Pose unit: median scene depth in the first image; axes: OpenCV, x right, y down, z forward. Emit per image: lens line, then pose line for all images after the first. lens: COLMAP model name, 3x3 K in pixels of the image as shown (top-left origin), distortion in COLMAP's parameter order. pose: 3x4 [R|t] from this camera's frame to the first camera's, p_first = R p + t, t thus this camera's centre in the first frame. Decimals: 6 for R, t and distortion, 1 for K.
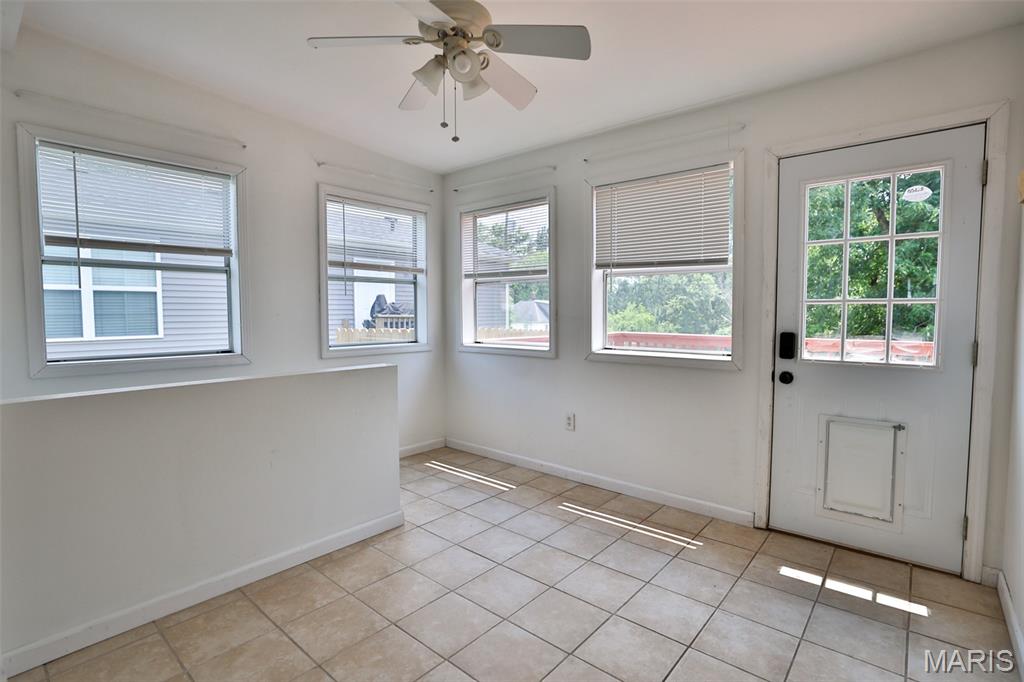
lens RADIAL K [[474.3, 0, 516.0], [0, 474.3, 339.5], [0, 0, 1]] dist [-0.046080, 0.017801]
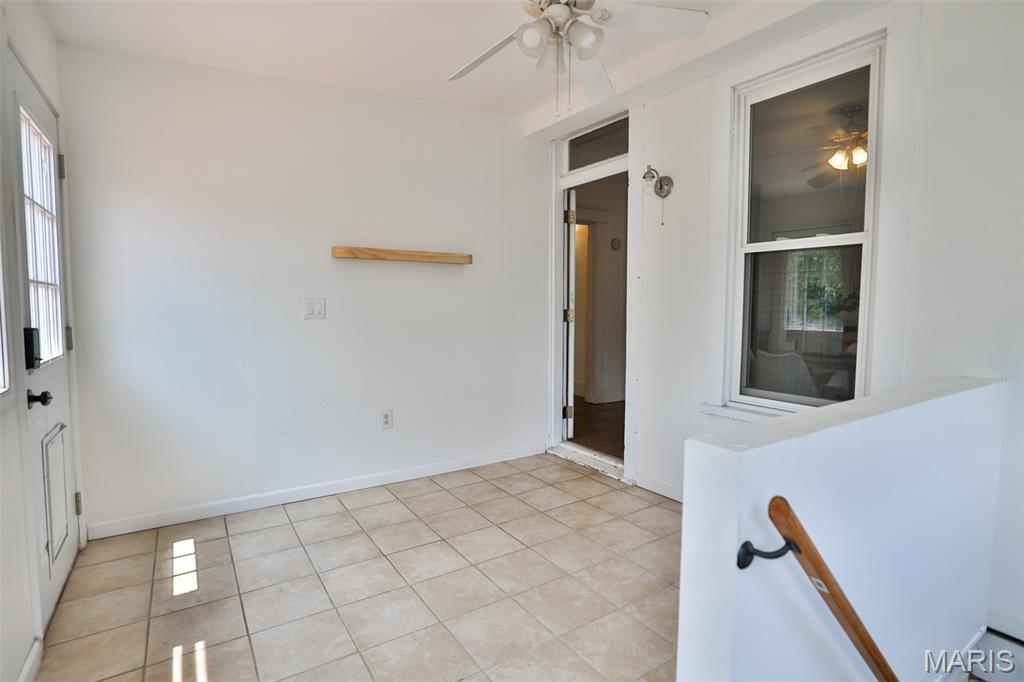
lens RADIAL K [[474.3, 0, 516.0], [0, 474.3, 339.5], [0, 0, 1]] dist [-0.046080, 0.017801]
pose [[-0.956695, -0.023567, 0.290136, -0.299167], [0.014872, 0.991459, 0.129571, -0.090008], [-0.290711, 0.128275, -0.948173, 1.772363]]
